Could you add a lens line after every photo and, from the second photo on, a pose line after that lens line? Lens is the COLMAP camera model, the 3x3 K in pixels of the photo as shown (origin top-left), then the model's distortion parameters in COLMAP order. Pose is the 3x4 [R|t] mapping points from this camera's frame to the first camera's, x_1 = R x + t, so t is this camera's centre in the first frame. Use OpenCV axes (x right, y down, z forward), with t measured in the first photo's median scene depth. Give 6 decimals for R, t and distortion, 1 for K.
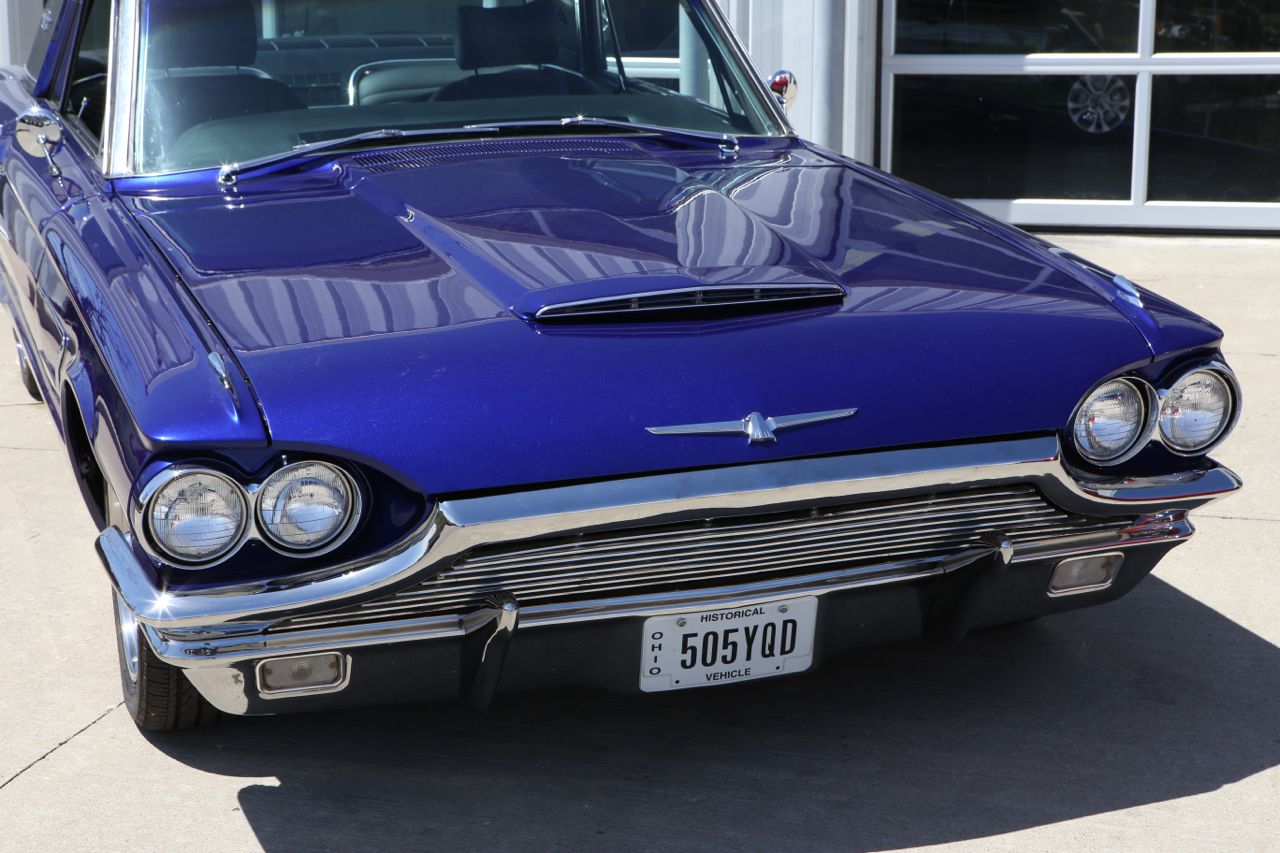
lens RADIAL K [[2407.7, 0, 634.3], [0, 2407.7, 431.7], [0, 0, 1]] dist [0.228452, 0.000000]
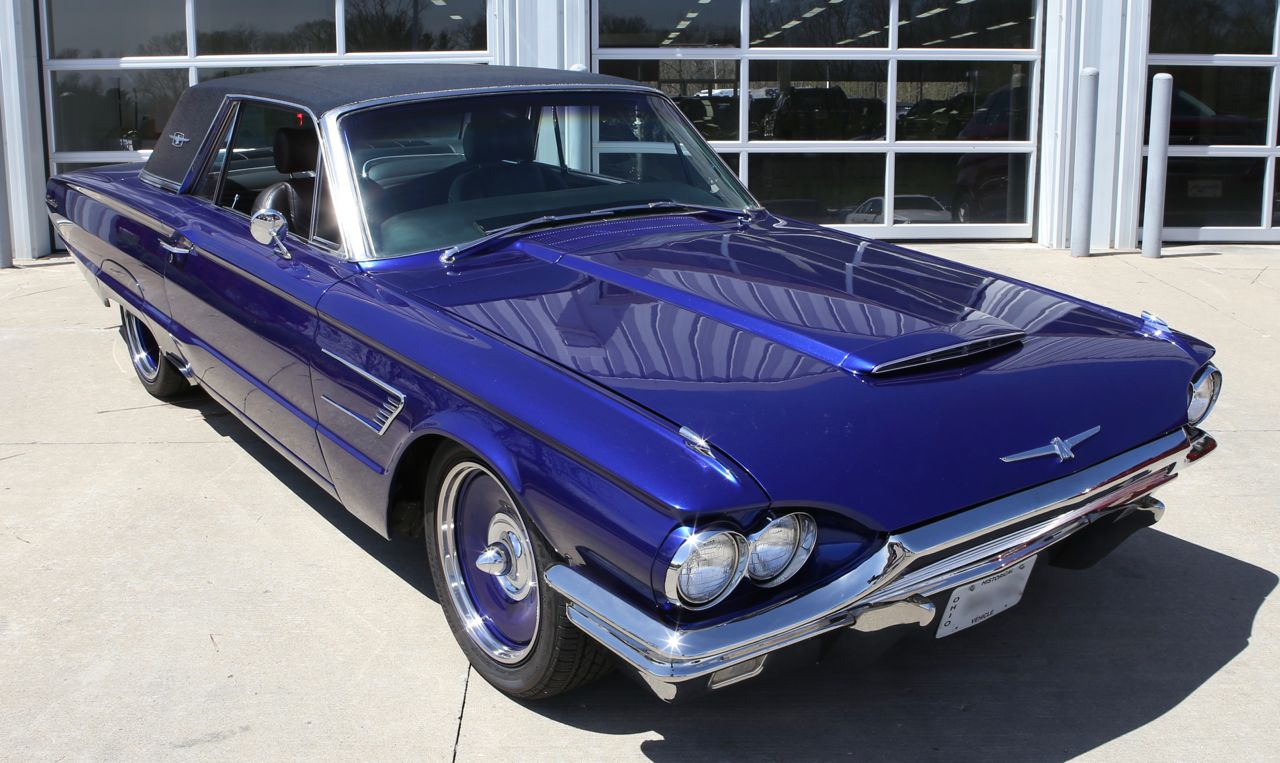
lens RADIAL K [[1281.4, 0, 625.6], [0, 1281.4, 350.3], [0, 0, 1]] dist [-0.092158, 0.000000]
pose [[0.950393, -0.062732, 0.304660, -0.362934], [0.056703, 0.997981, 0.028605, -0.083980], [-0.305839, -0.009910, 0.952032, 0.360481]]
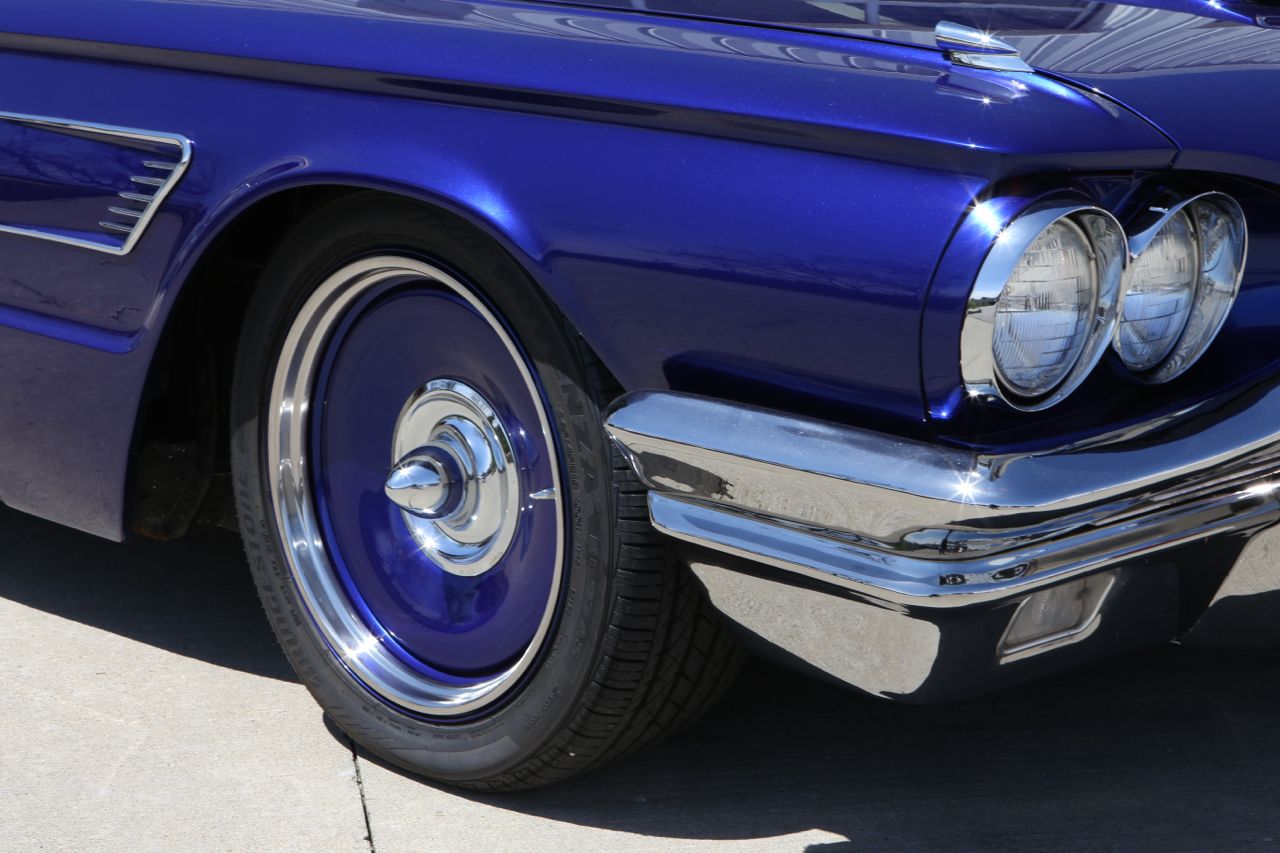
lens RADIAL K [[2258.9, 0, 647.3], [0, 2258.9, 420.5], [0, 0, 1]] dist [0.141491, 0.000000]
pose [[0.888922, -0.074929, 0.451888, -0.427071], [0.098843, 0.994665, -0.029508, 0.058149], [-0.447266, 0.070896, 0.891587, 0.536856]]
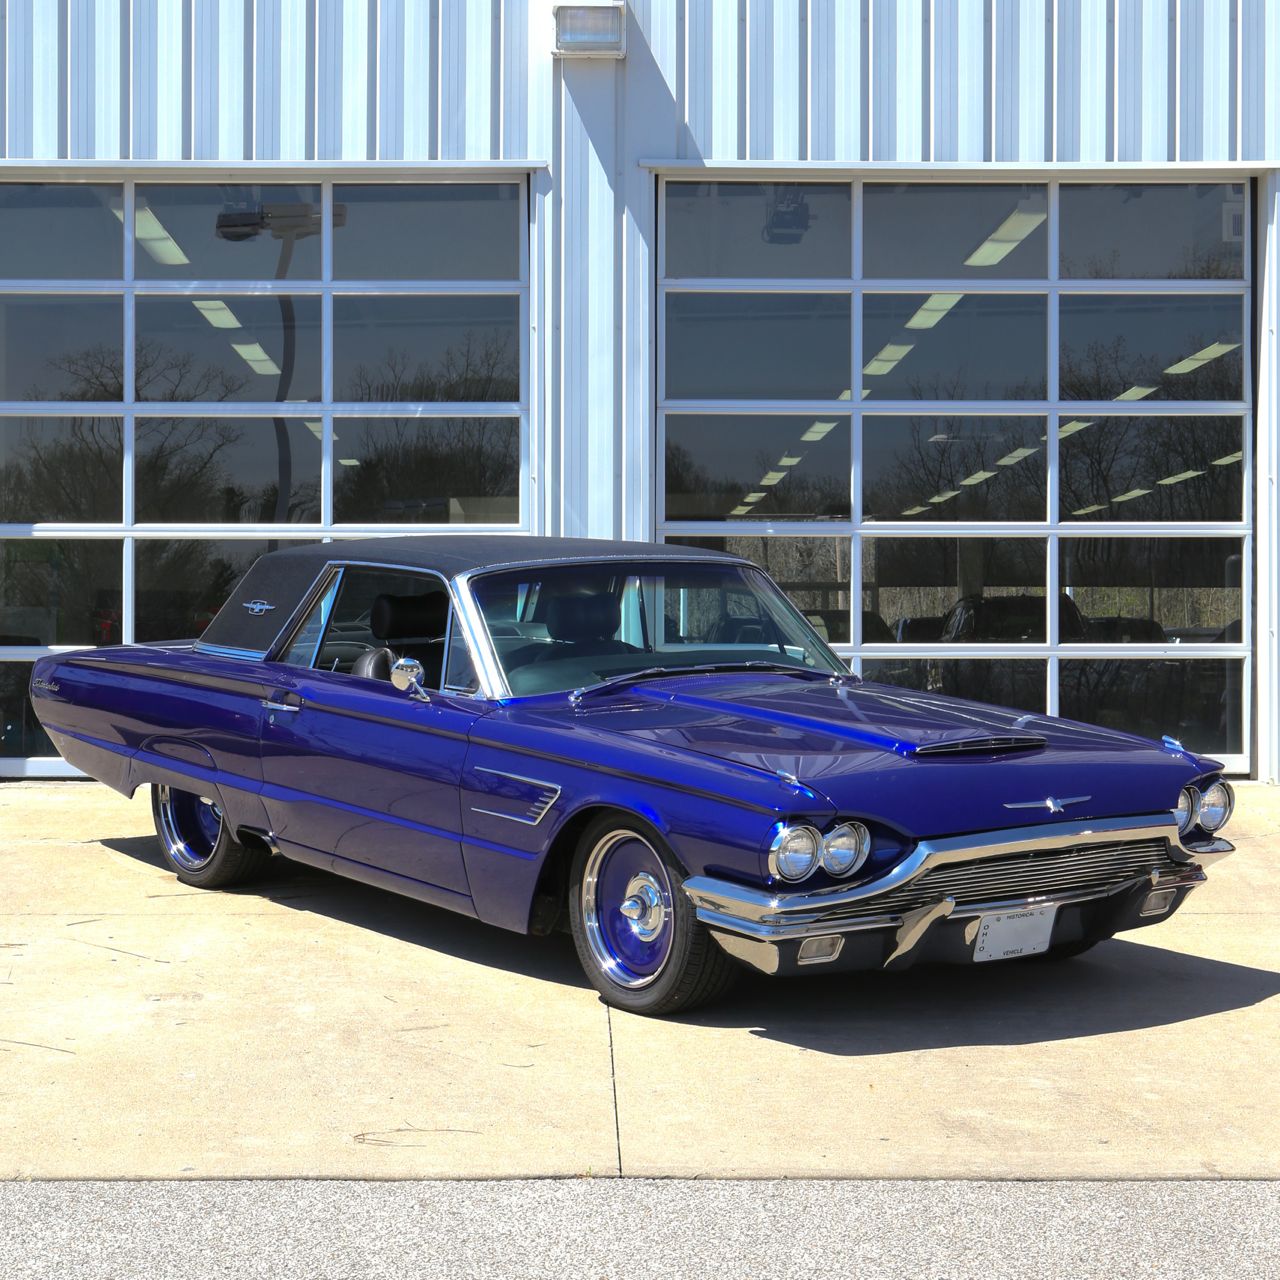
lens RADIAL K [[2885.2, 0, 642.4], [0, 2885.2, 637.0], [0, 0, 1]] dist [-0.071476, 0.000000]
pose [[0.950553, 0.001930, 0.310558, -0.870454], [0.051282, 0.985278, -0.163088, 0.200694], [-0.306301, 0.170950, 0.936459, -0.941215]]
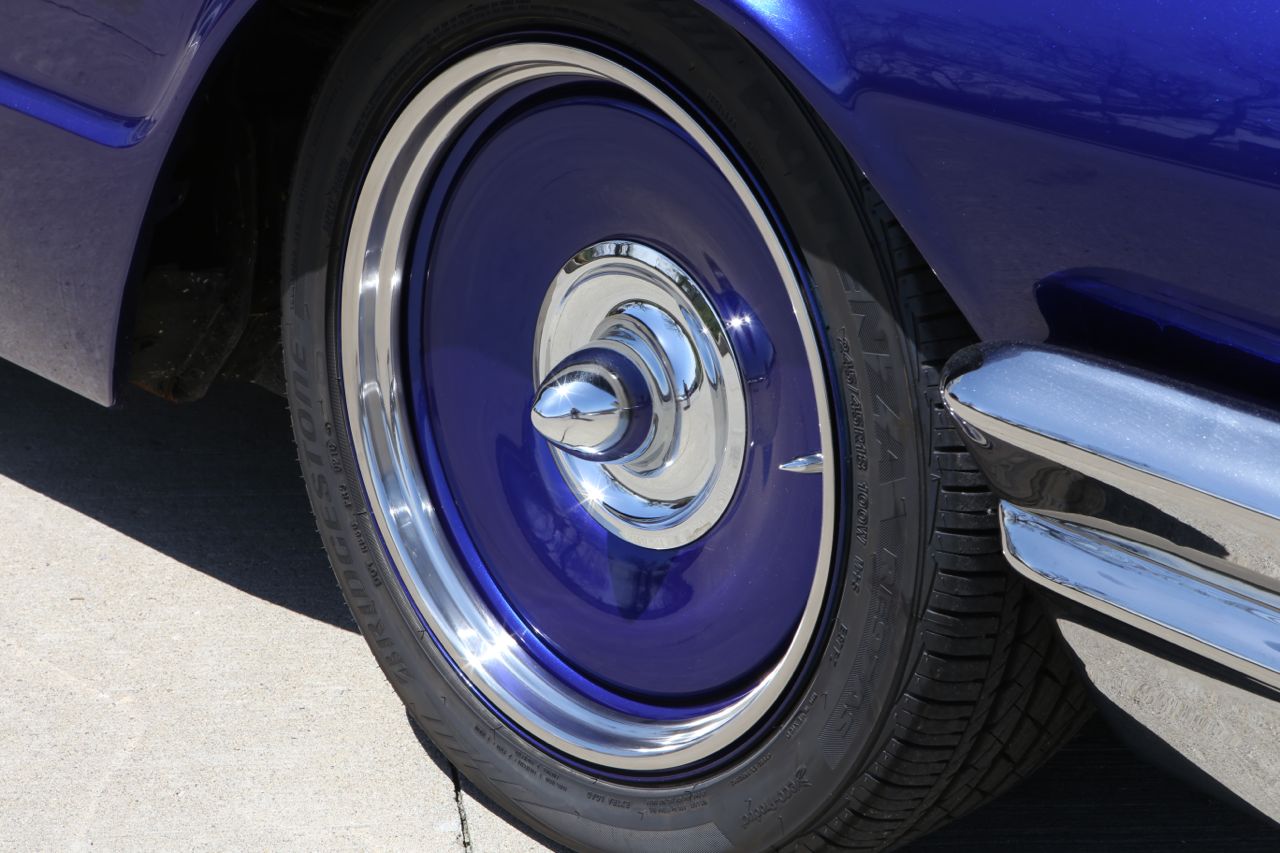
lens RADIAL K [[2516.1, 0, 636.7], [0, 2516.1, 431.1], [0, 0, 1]] dist [0.250944, 0.000000]
pose [[0.901820, -0.091413, 0.422333, -0.383812], [0.048536, 0.992611, 0.111207, 0.011054], [-0.429378, -0.079790, 0.899593, 0.707221]]
